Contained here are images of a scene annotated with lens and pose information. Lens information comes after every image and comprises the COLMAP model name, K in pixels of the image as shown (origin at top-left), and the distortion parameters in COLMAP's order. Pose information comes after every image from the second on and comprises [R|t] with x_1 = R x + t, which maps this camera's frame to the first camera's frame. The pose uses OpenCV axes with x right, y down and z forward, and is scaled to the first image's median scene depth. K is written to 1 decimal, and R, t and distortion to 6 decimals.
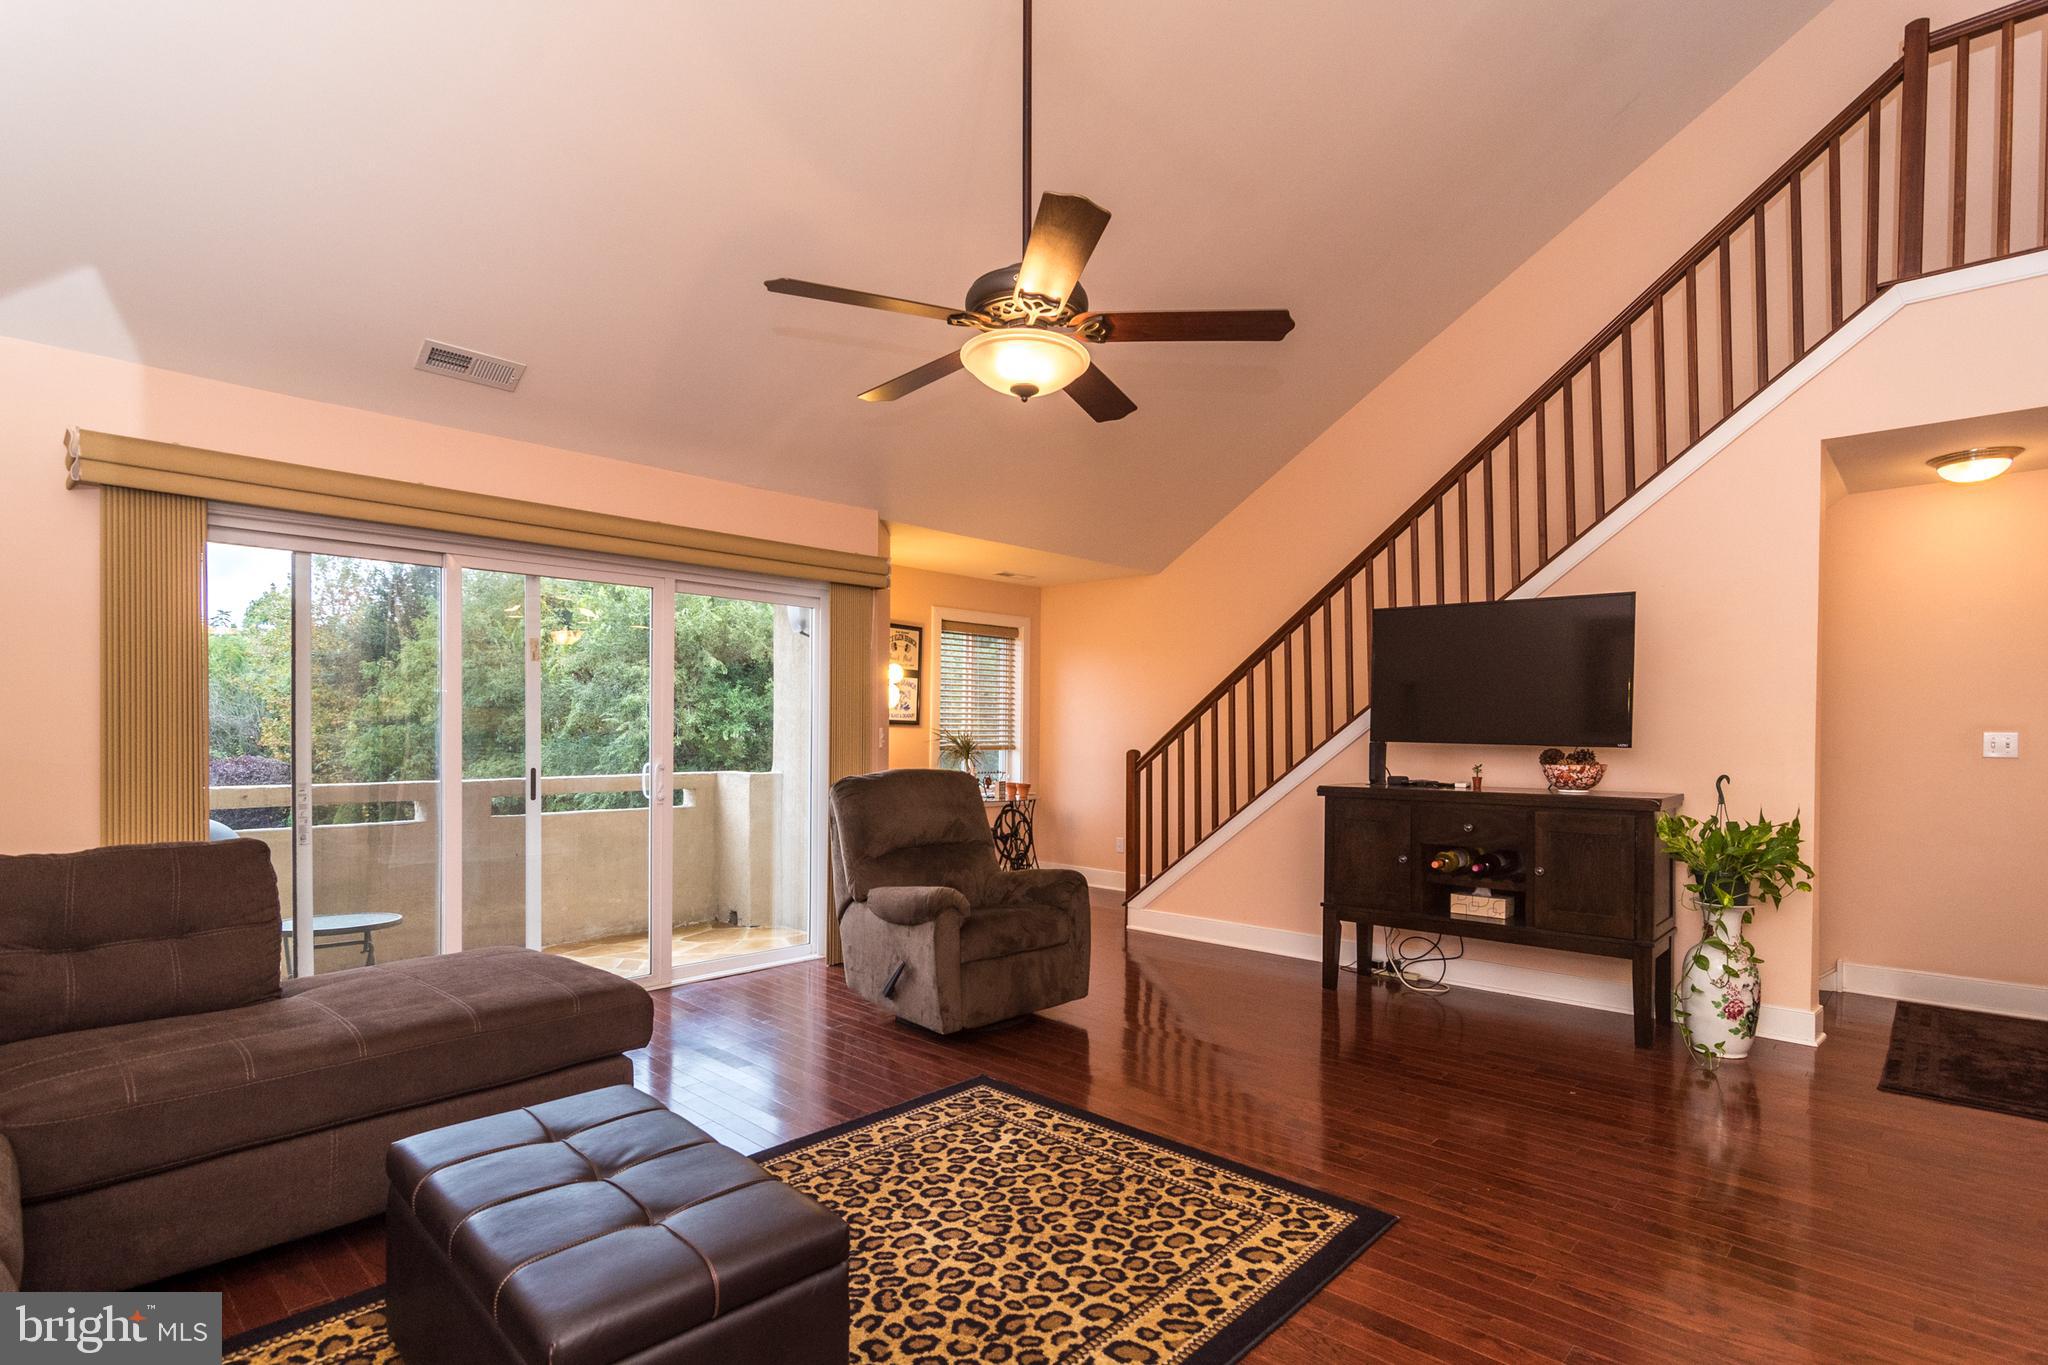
lens RADIAL K [[996.3, 0, 1023.8], [0, 996.3, 741.8], [0, 0, 1]] dist [-0.000358, -0.000099]
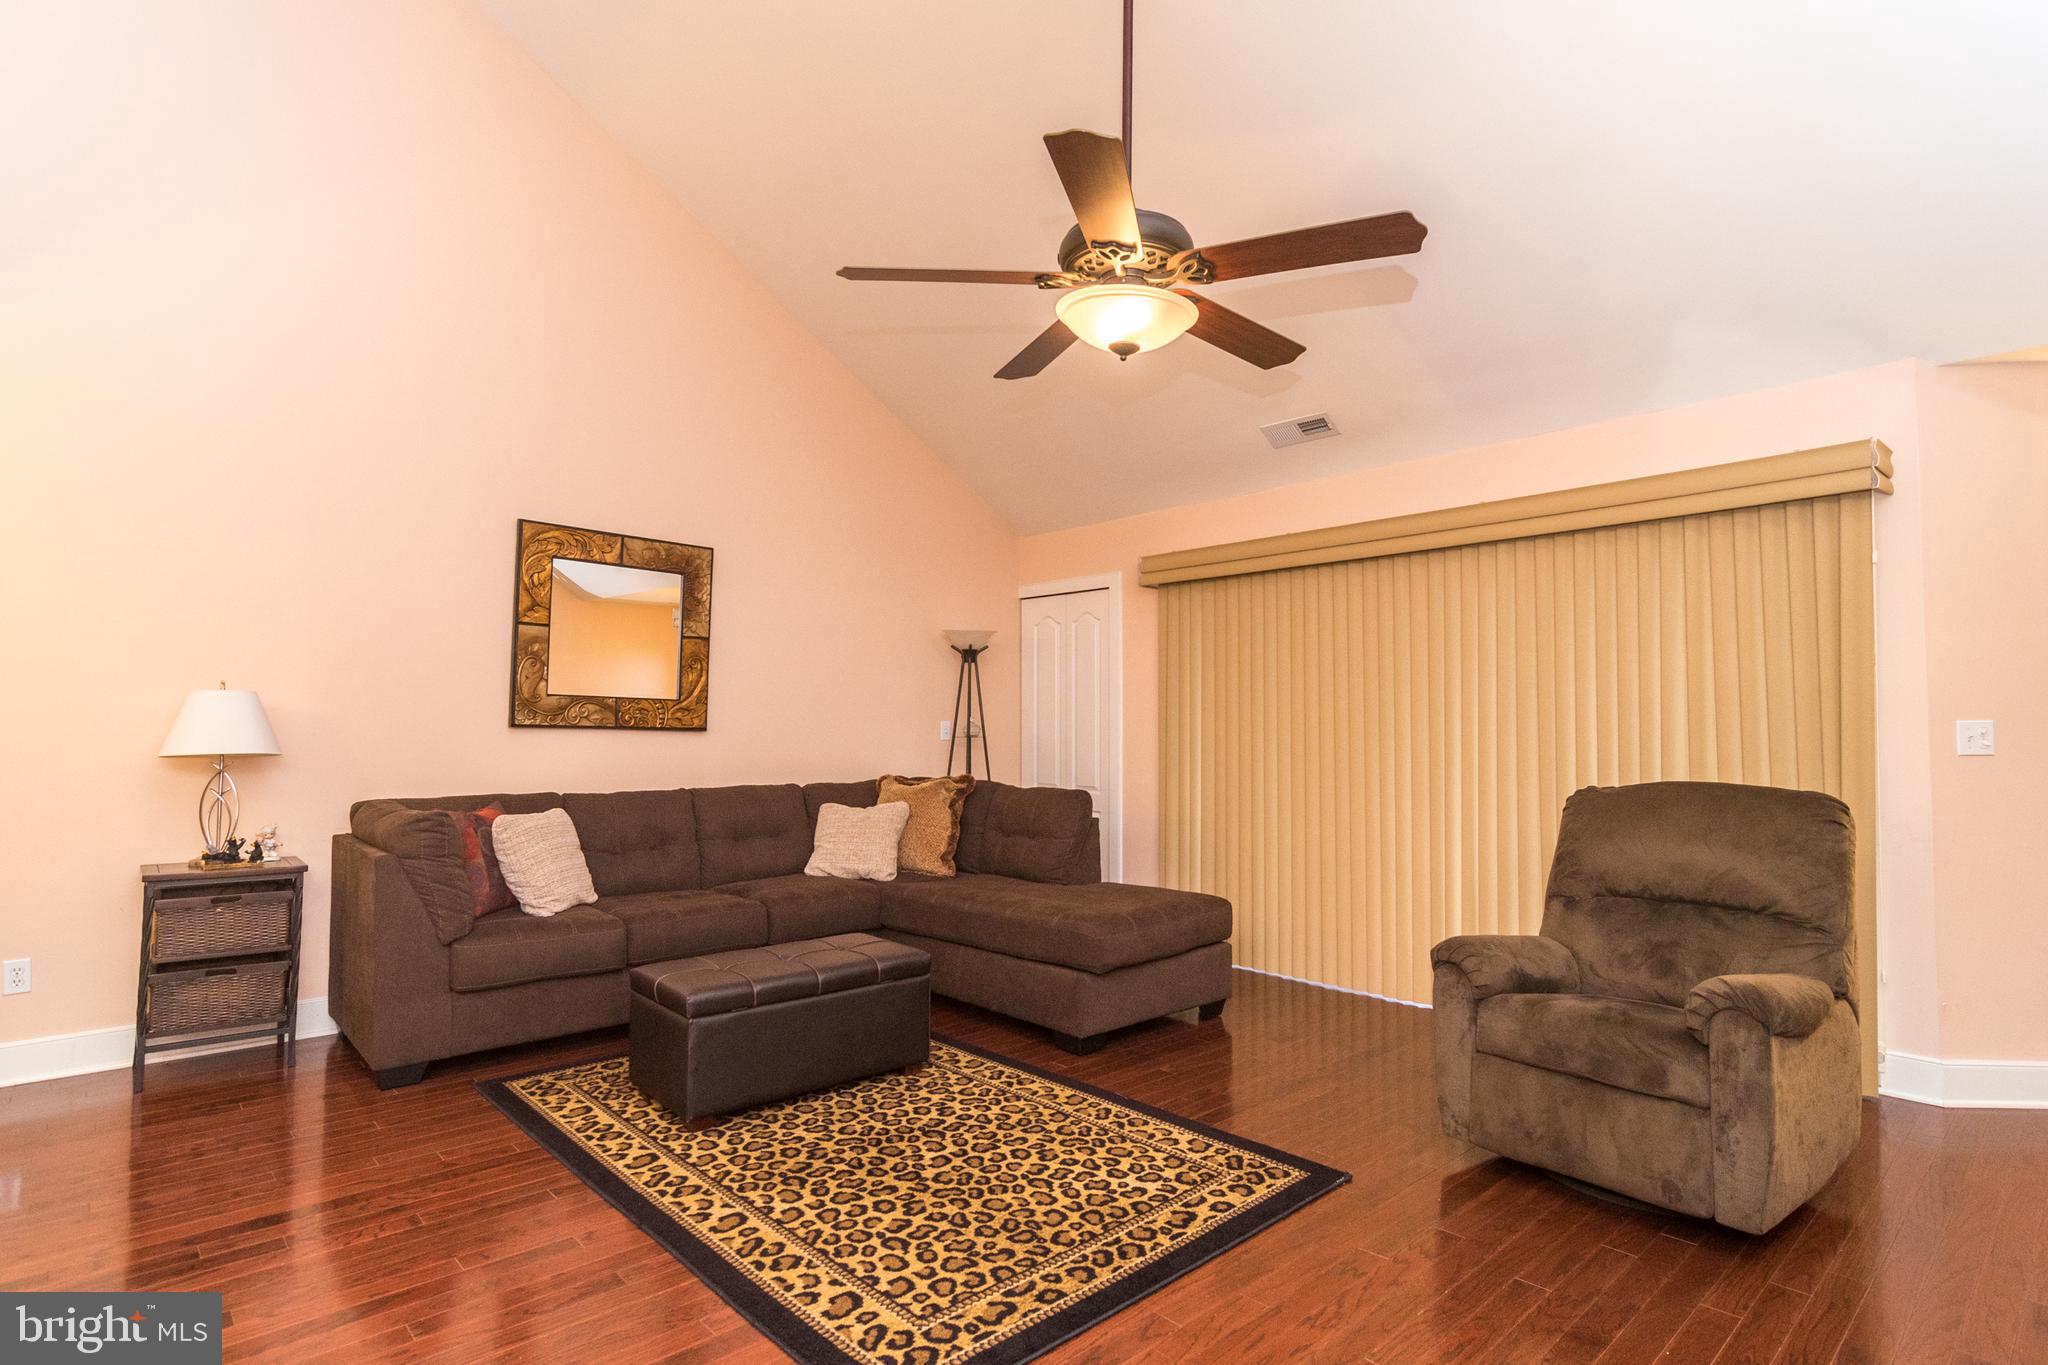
lens RADIAL K [[1030.8, 0, 1032.5], [0, 1030.8, 691.1], [0, 0, 1]] dist [-0.003055, -0.000180]
pose [[-0.058720, -0.043486, -0.997327, 1.149938], [-0.013672, 0.998992, -0.042753, 0.006604], [0.998181, 0.011124, -0.059256, 1.200624]]
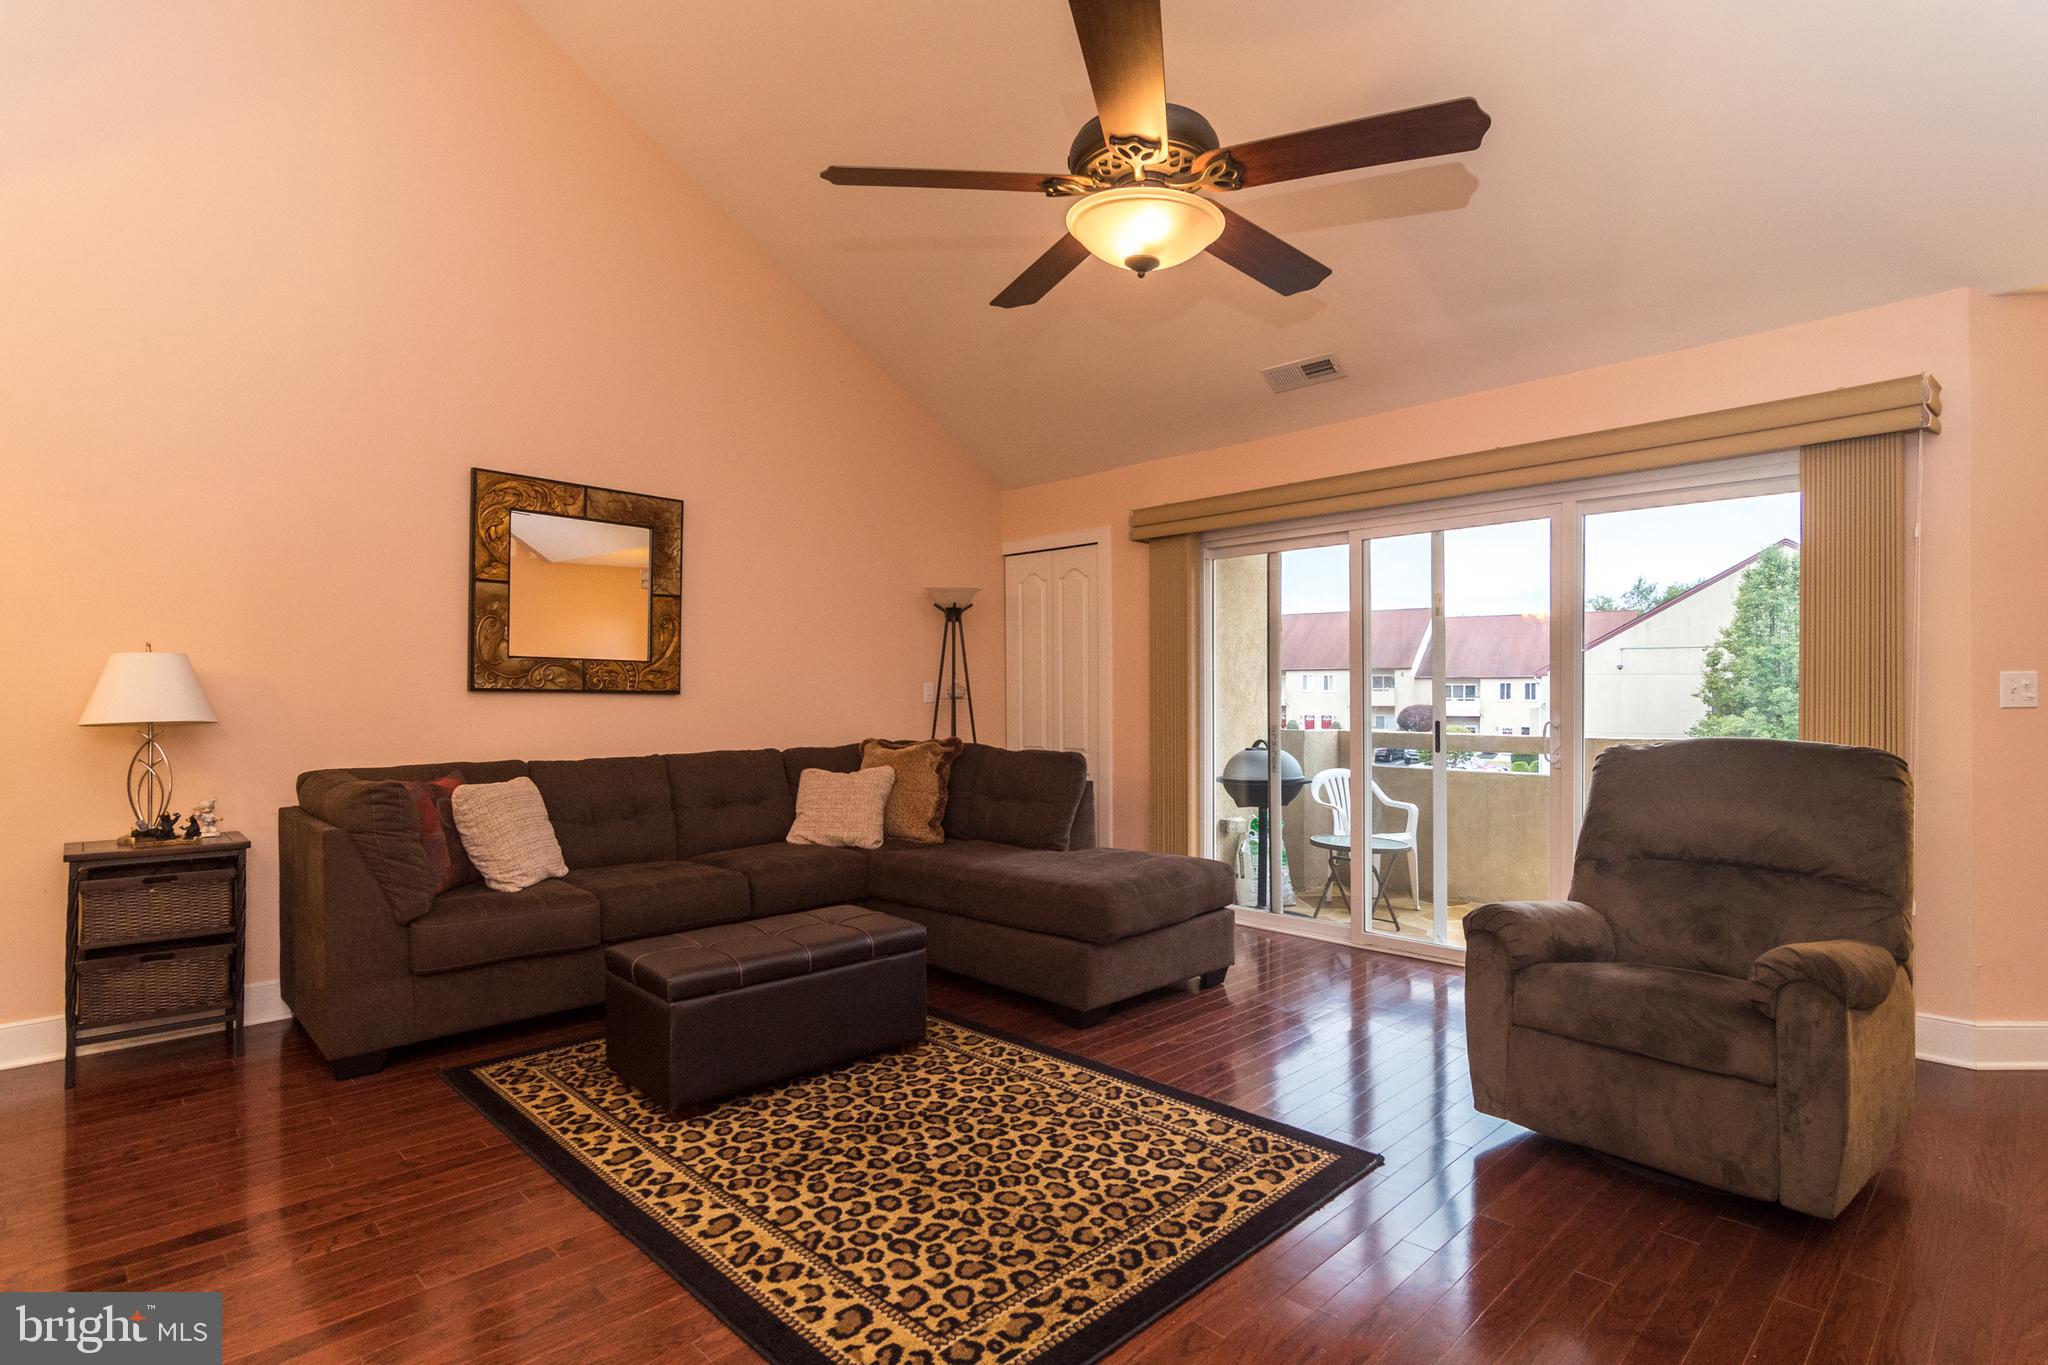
lens RADIAL K [[1019.8, 0, 1030.0], [0, 1019.8, 698.2], [0, 0, 1]] dist [-0.002784, -0.000657]
pose [[-0.031253, -0.000908, -0.999511, 1.041034], [-0.005874, 0.999982, -0.000724, 0.012505], [0.999494, 0.005849, -0.031257, 1.151913]]
